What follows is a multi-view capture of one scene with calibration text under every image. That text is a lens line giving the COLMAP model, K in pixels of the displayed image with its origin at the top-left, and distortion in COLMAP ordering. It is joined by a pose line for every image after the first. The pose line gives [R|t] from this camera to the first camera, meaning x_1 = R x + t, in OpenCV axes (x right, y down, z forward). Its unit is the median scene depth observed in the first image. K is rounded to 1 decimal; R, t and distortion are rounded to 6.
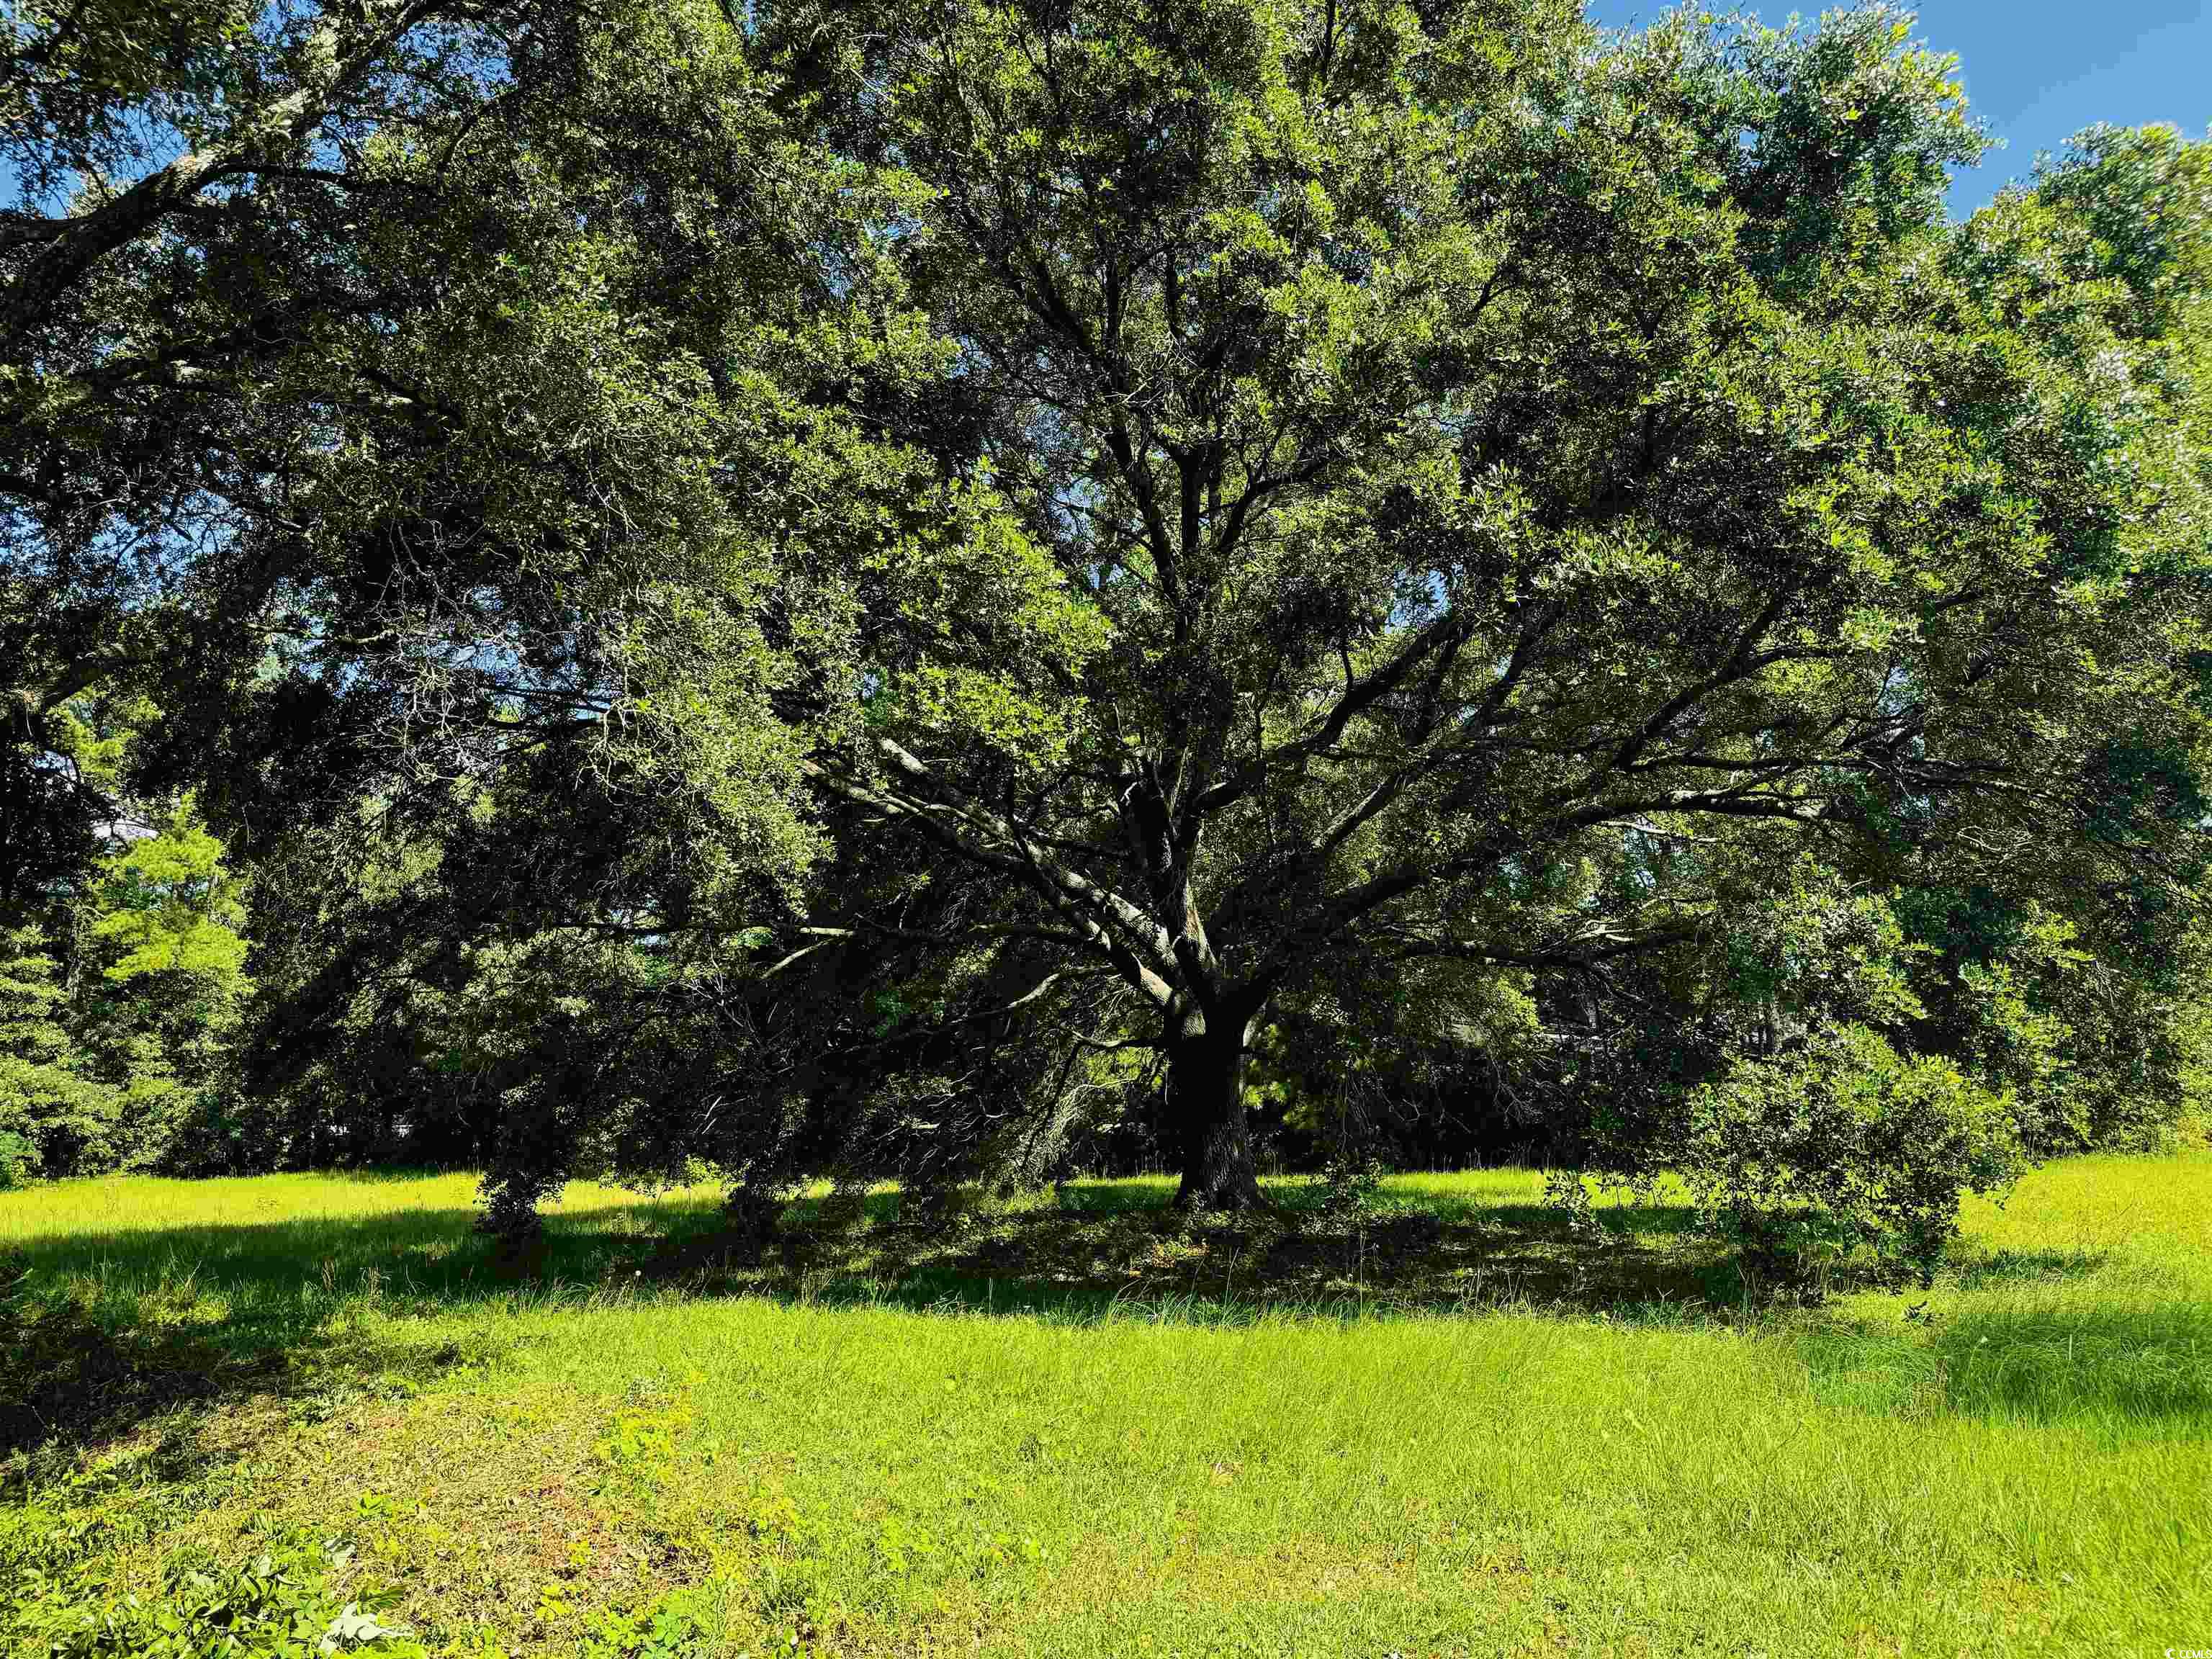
lens RADIAL K [[1558.5, 0, 1106.0], [0, 1558.5, 829.5], [0, 0, 1]] dist [0.029651, -0.000367]
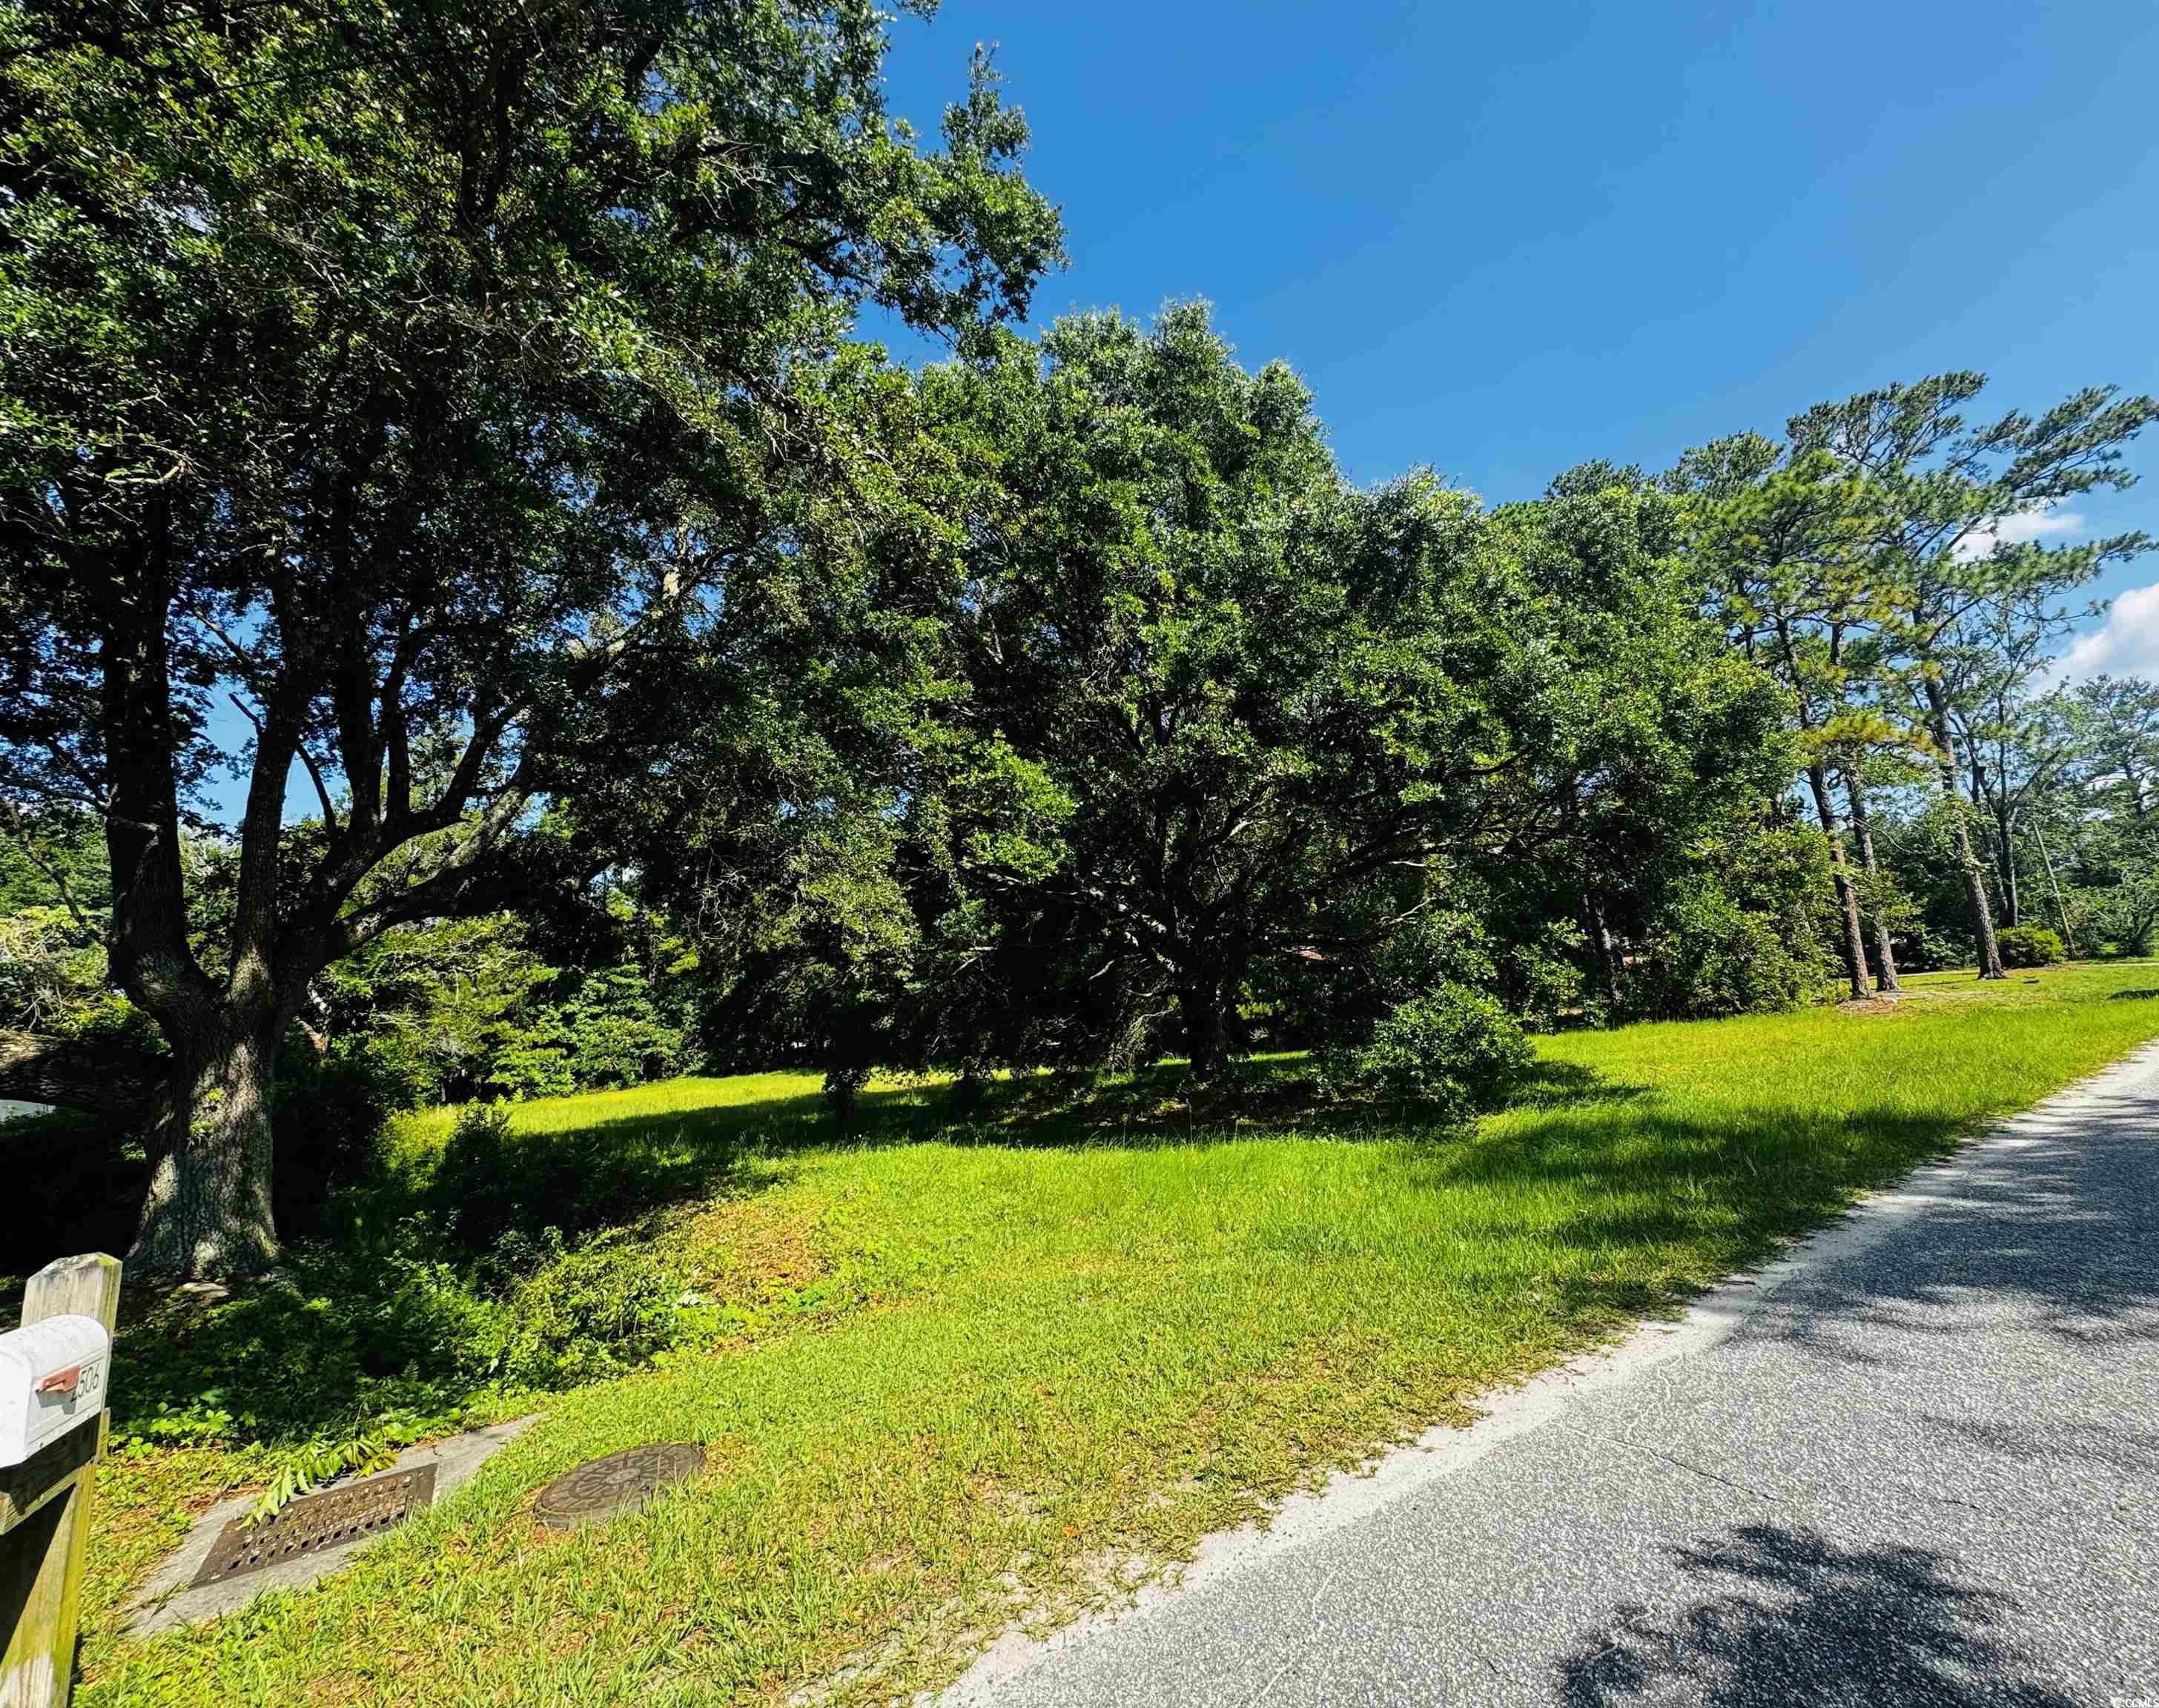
lens RADIAL K [[911.3, 0, 1142.7], [0, 911.3, 855.1], [0, 0, 1]] dist [0.001797, -0.000388]
pose [[0.993470, -0.071012, -0.089306, 0.164209], [0.071842, 0.997397, 0.006118, -0.055938], [0.088639, -0.012494, 0.995985, -0.135161]]
